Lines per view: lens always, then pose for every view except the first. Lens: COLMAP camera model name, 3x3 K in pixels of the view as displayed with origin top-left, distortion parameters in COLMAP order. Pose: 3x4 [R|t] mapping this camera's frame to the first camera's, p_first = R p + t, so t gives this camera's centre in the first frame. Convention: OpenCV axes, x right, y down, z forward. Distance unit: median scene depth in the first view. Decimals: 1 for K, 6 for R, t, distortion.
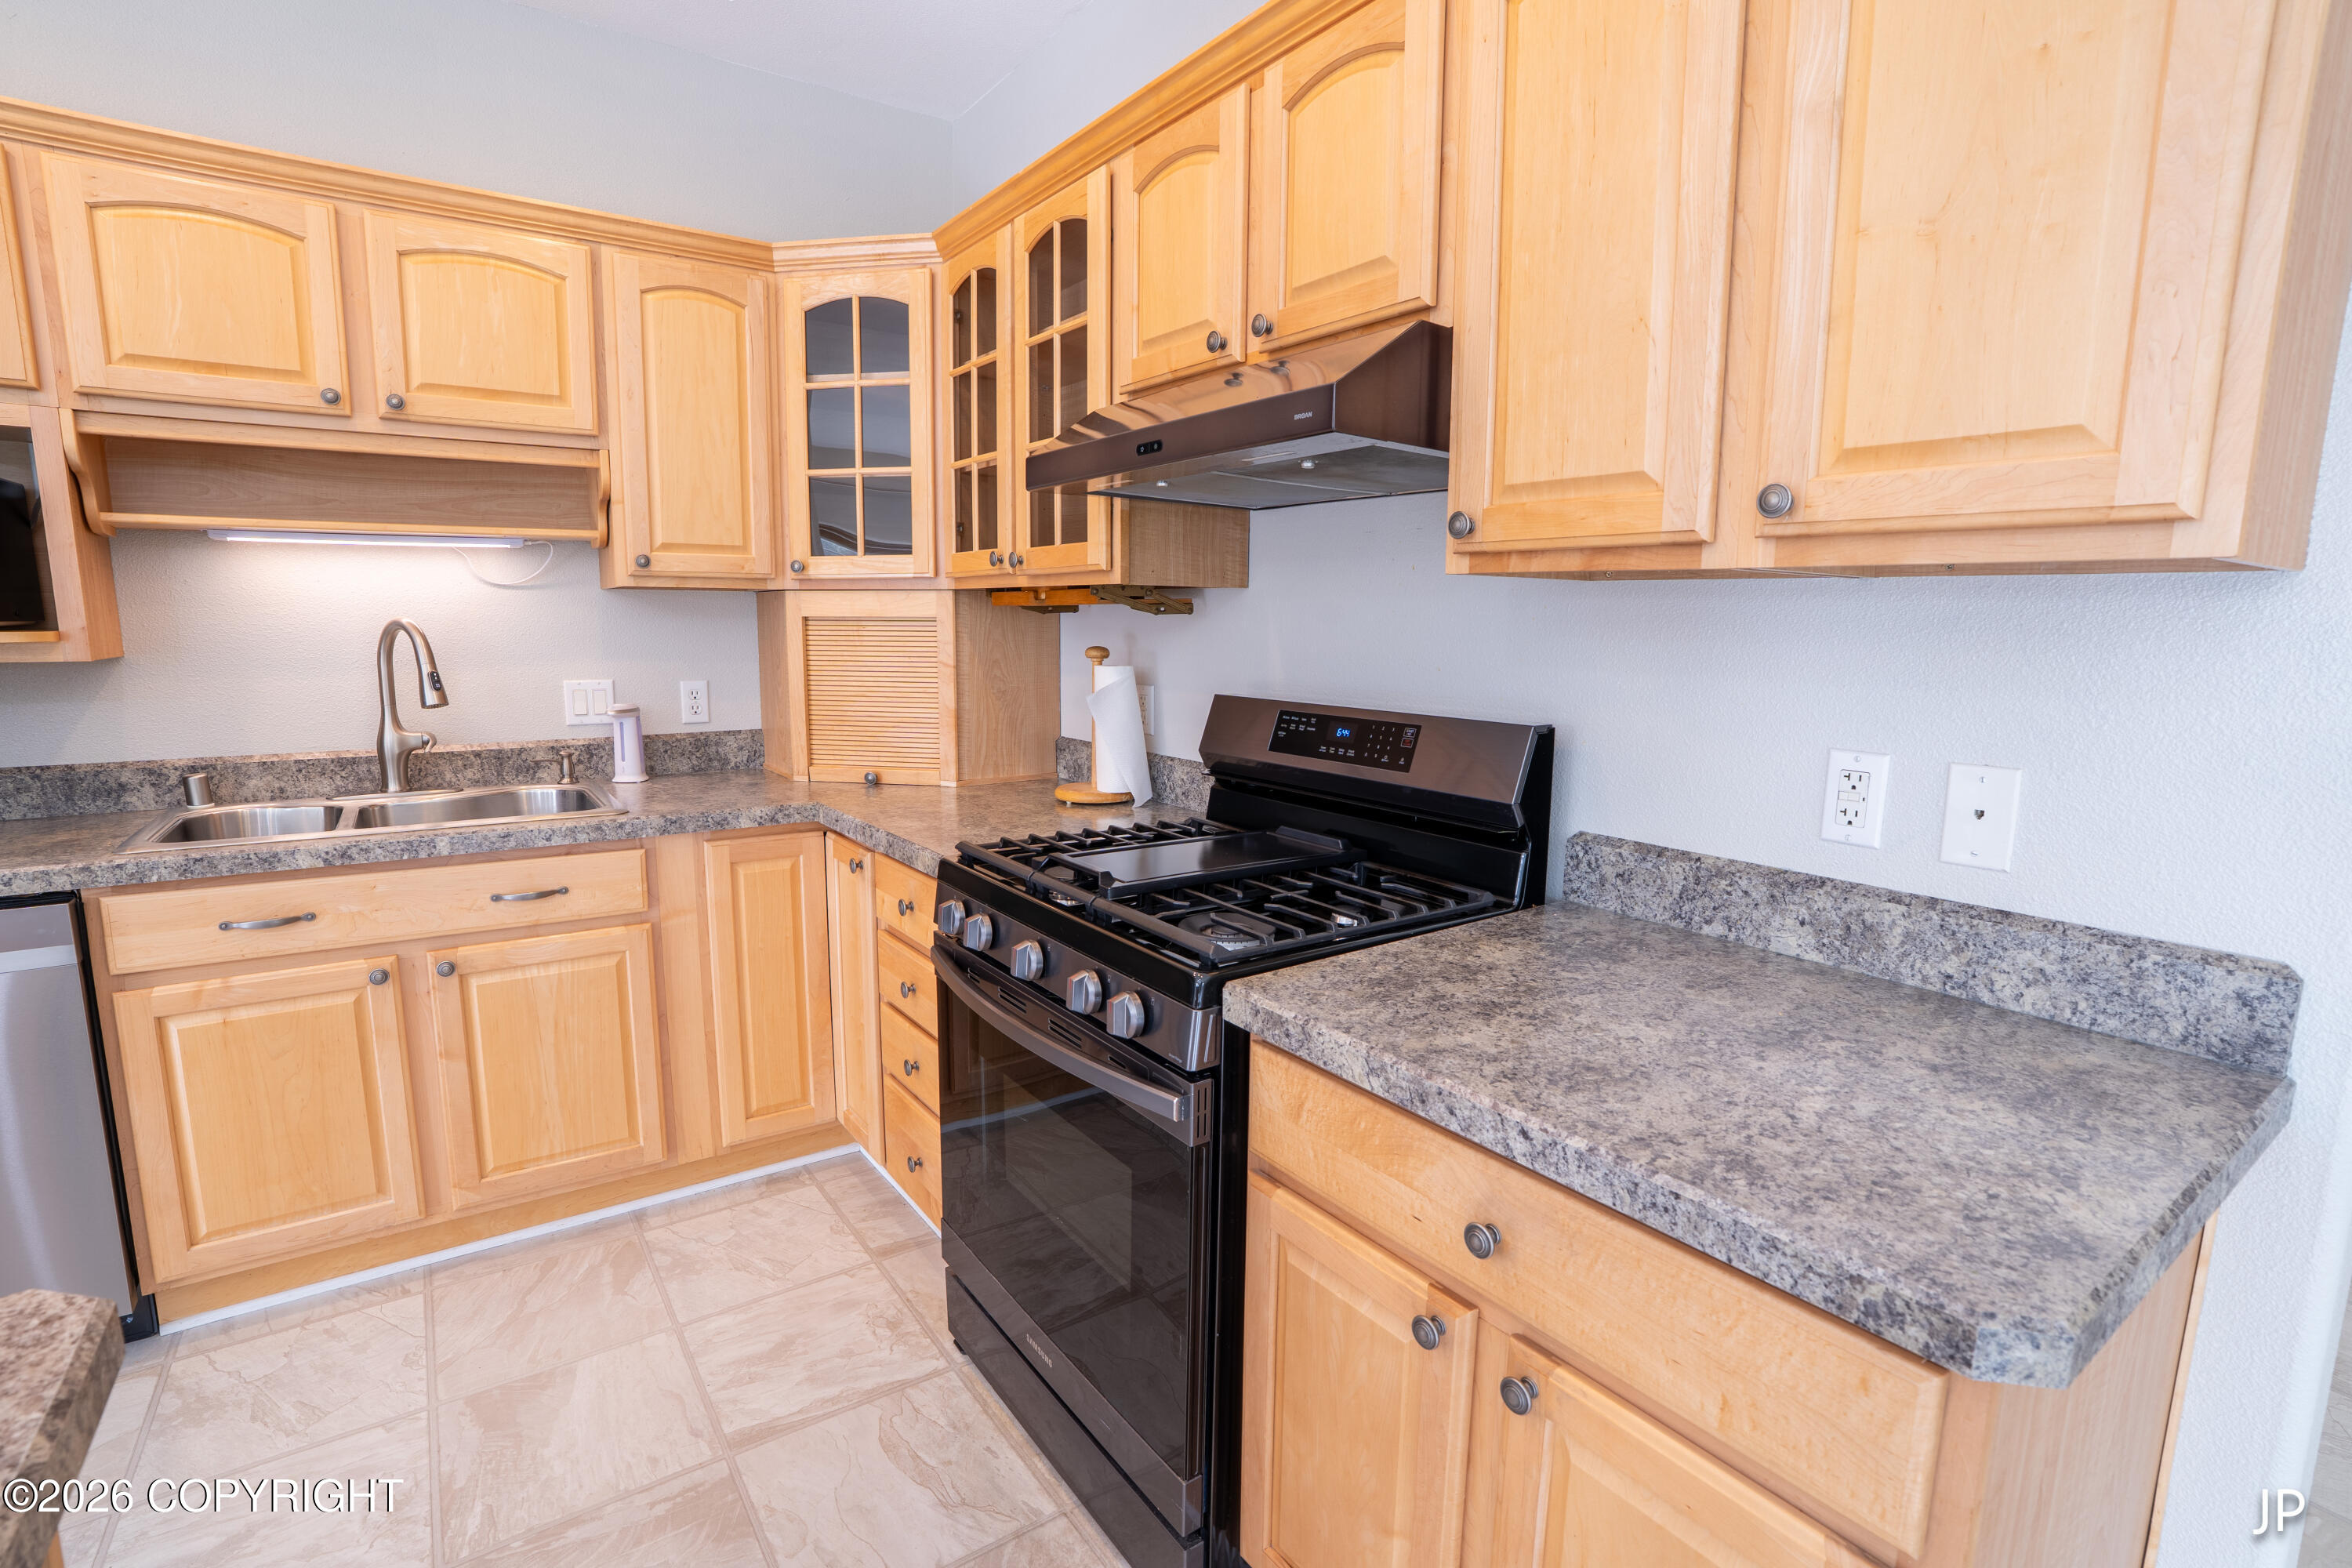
lens RADIAL K [[1086.3, 0, 1171.2], [0, 1086.3, 788.3], [0, 0, 1]] dist [-0.069028, 0.022934]
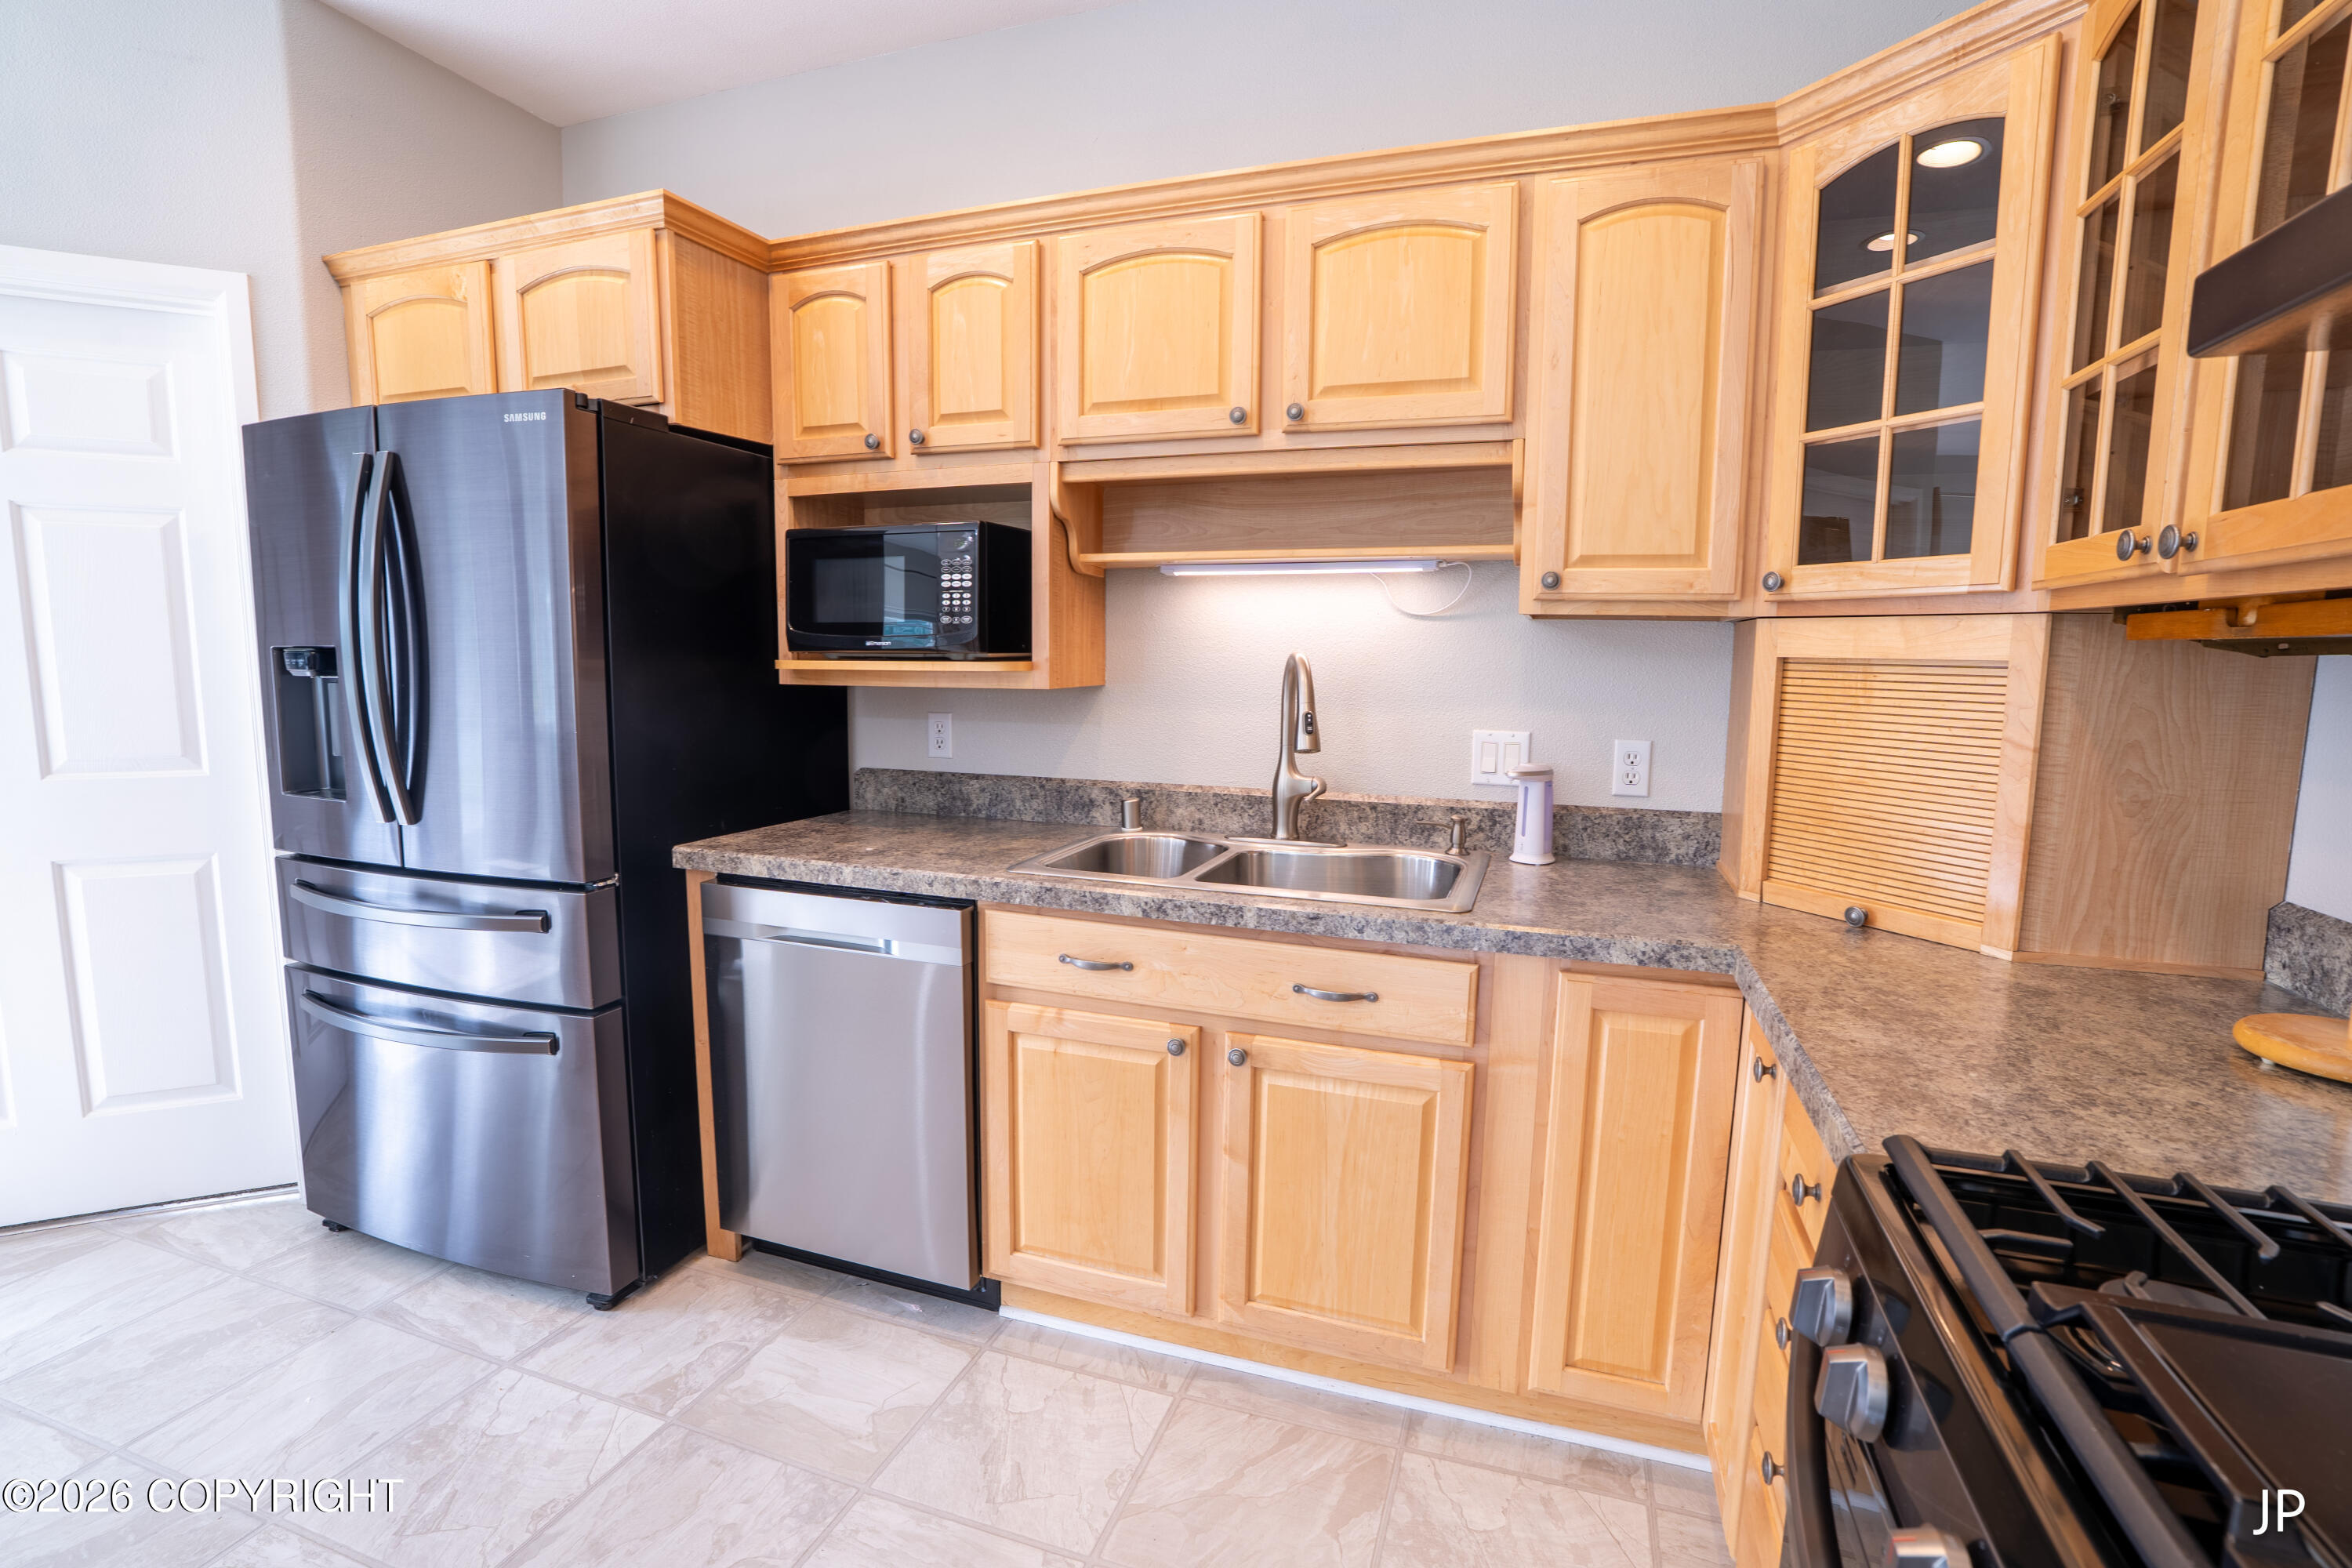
lens RADIAL K [[1086.3, 0, 1184.7], [0, 1086.3, 788.0], [0, 0, 1]] dist [-0.069028, 0.022934]
pose [[0.578217, 0.097847, -0.809994, -0.016540], [-0.129781, 0.991173, 0.027089, -0.058964], [0.805495, 0.089458, 0.585812, 0.387626]]
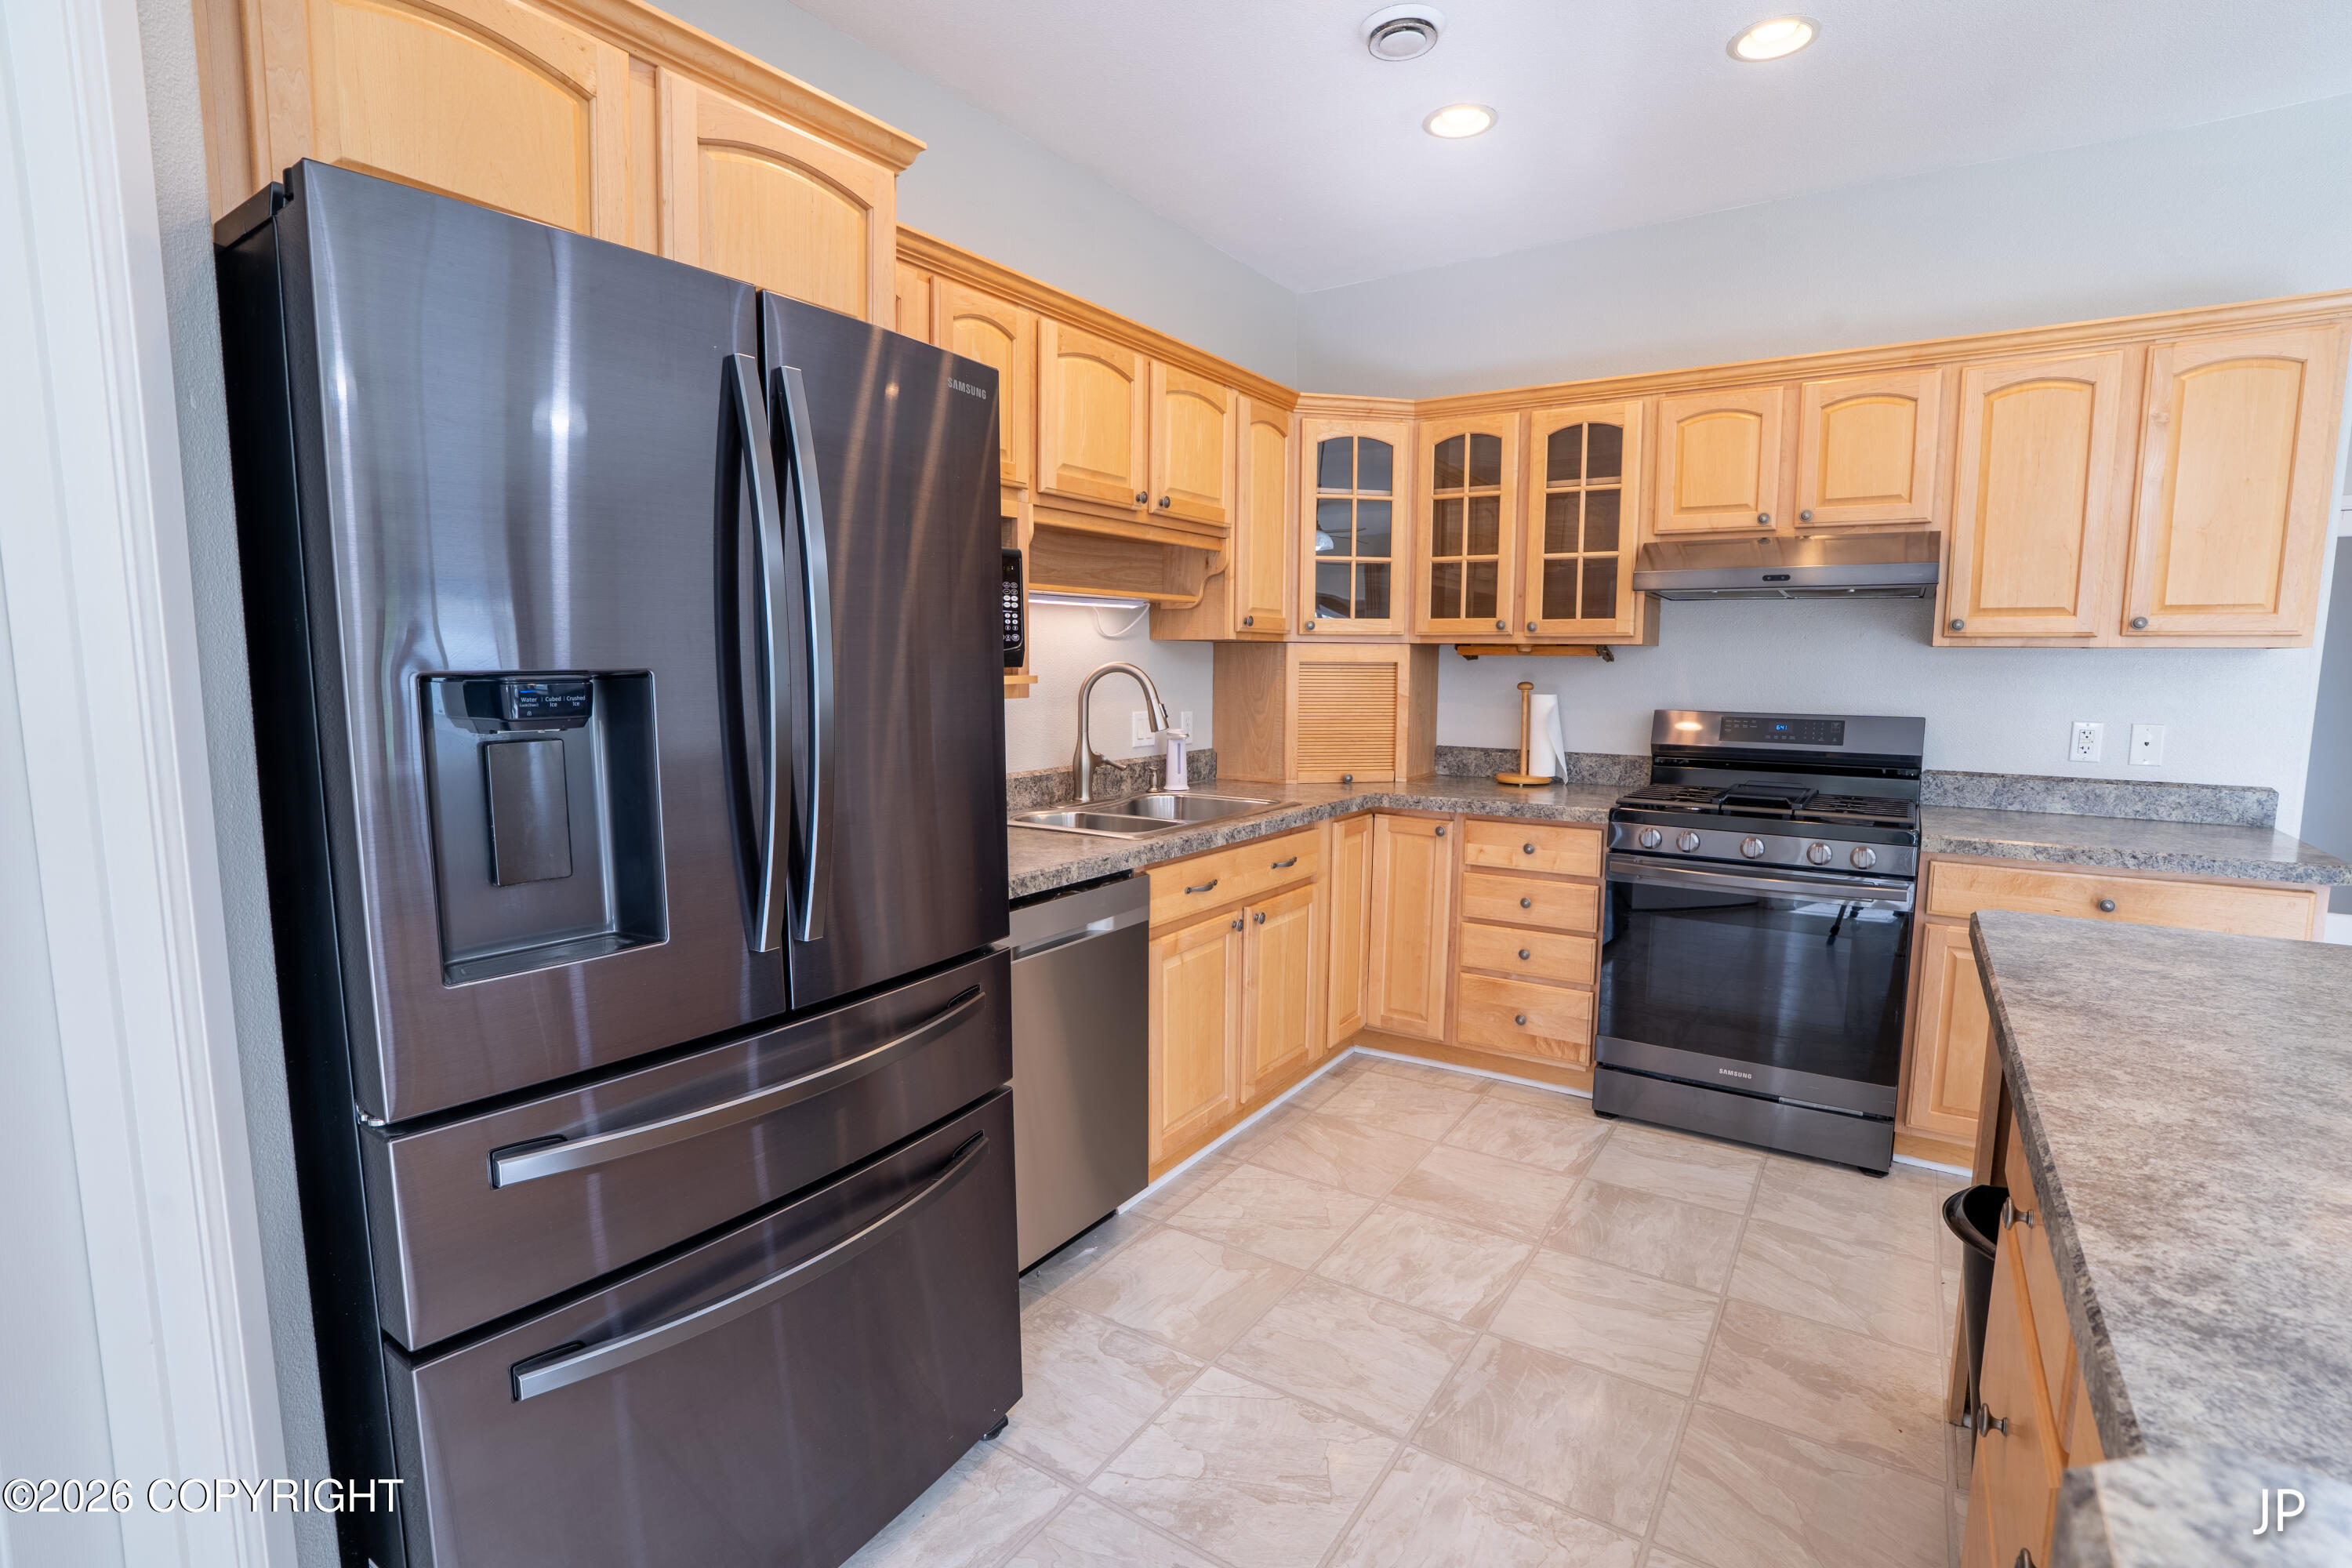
lens RADIAL K [[1086.3, 0, 1170.3], [0, 1086.3, 791.3], [0, 0, 1]] dist [-0.069028, 0.022934]
pose [[0.938799, -0.049492, 0.340890, -1.152806], [0.059722, 0.998023, -0.019573, 0.024487], [-0.339248, 0.038733, 0.939899, -0.266643]]
